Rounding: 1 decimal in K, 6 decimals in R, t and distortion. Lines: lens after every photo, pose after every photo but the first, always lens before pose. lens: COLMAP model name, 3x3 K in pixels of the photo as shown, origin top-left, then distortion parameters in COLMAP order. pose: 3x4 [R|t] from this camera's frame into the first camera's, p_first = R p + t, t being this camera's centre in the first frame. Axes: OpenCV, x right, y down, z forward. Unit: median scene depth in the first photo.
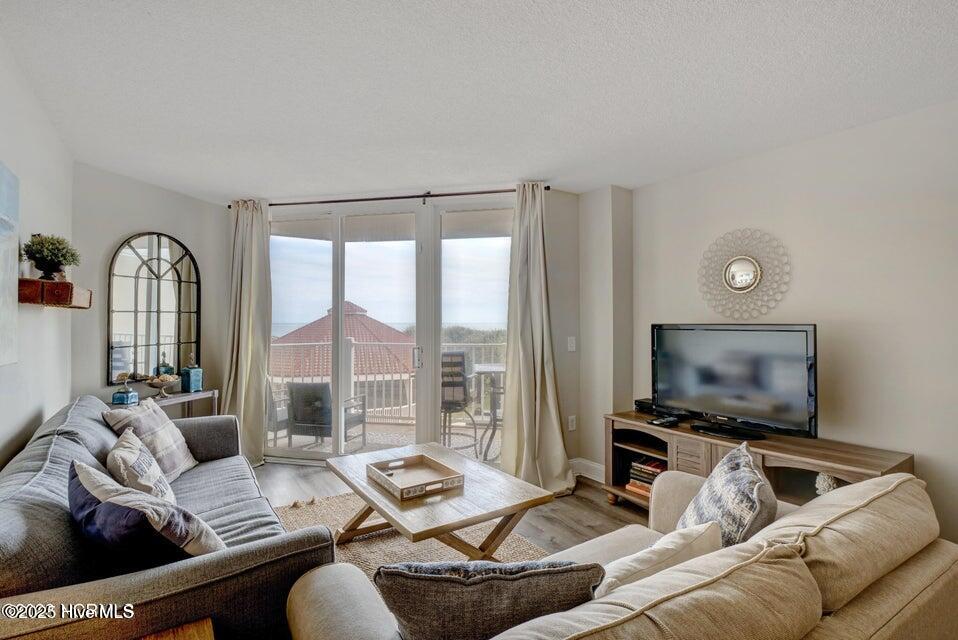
lens RADIAL K [[461.1, 0, 476.1], [0, 461.1, 315.5], [0, 0, 1]] dist [-0.020245, -0.000676]
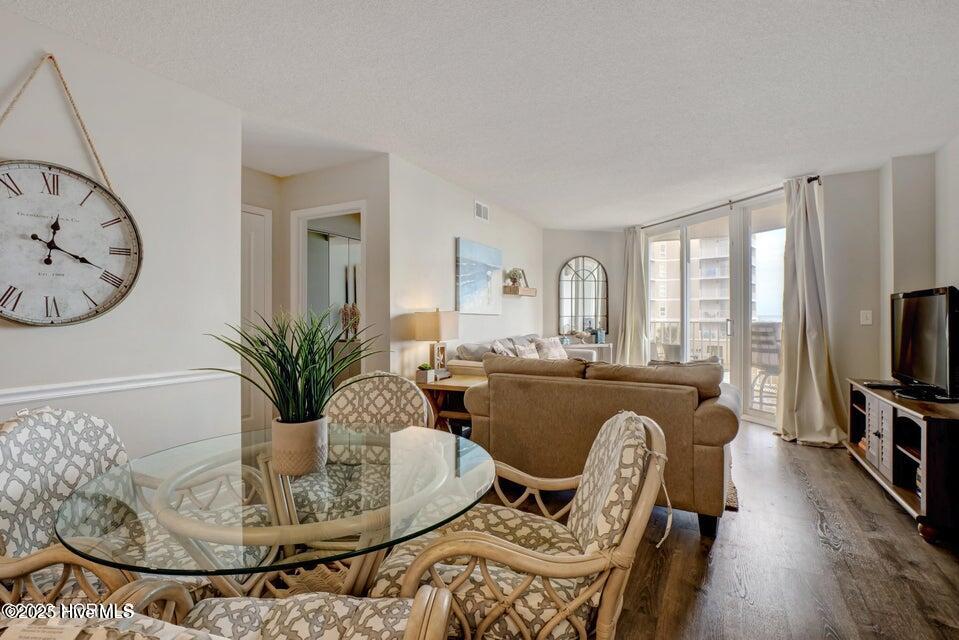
lens RADIAL K [[461.5, 0, 476.6], [0, 461.5, 315.5], [0, 0, 1]] dist [-0.020245, -0.000676]
pose [[0.476043, 0.000152, -0.879422, 0.747708], [0.012713, 0.999894, 0.007055, 0.042591], [0.879330, -0.014538, 0.475991, -0.275049]]
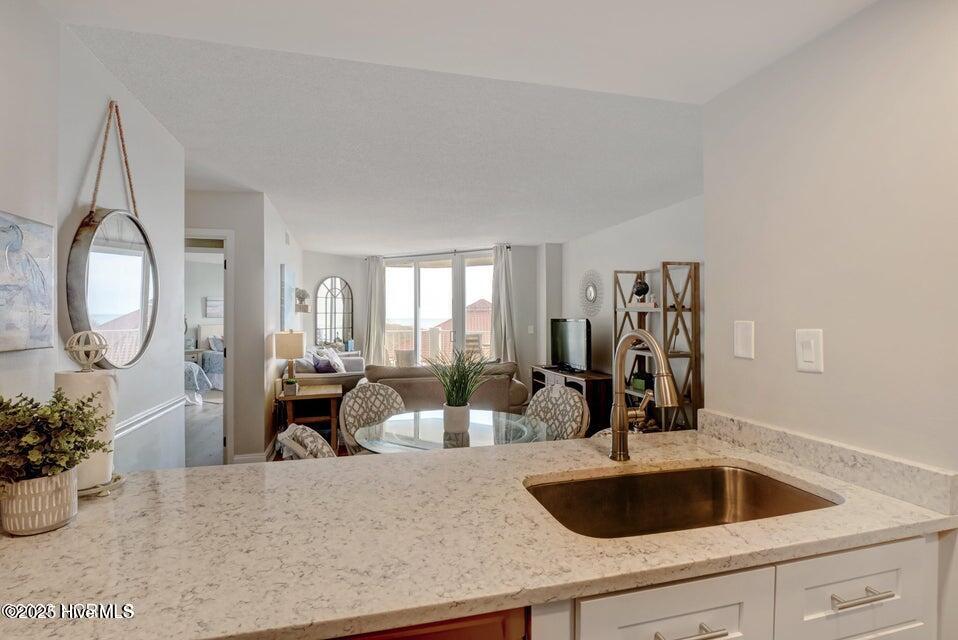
lens RADIAL K [[461.1, 0, 476.1], [0, 461.1, 315.5], [0, 0, 1]] dist [-0.020245, -0.000676]
pose [[0.949355, -0.002452, -0.314195, 0.617527], [0.006008, 0.999928, 0.010349, -0.015095], [0.314147, -0.011712, 0.949302, -0.851924]]
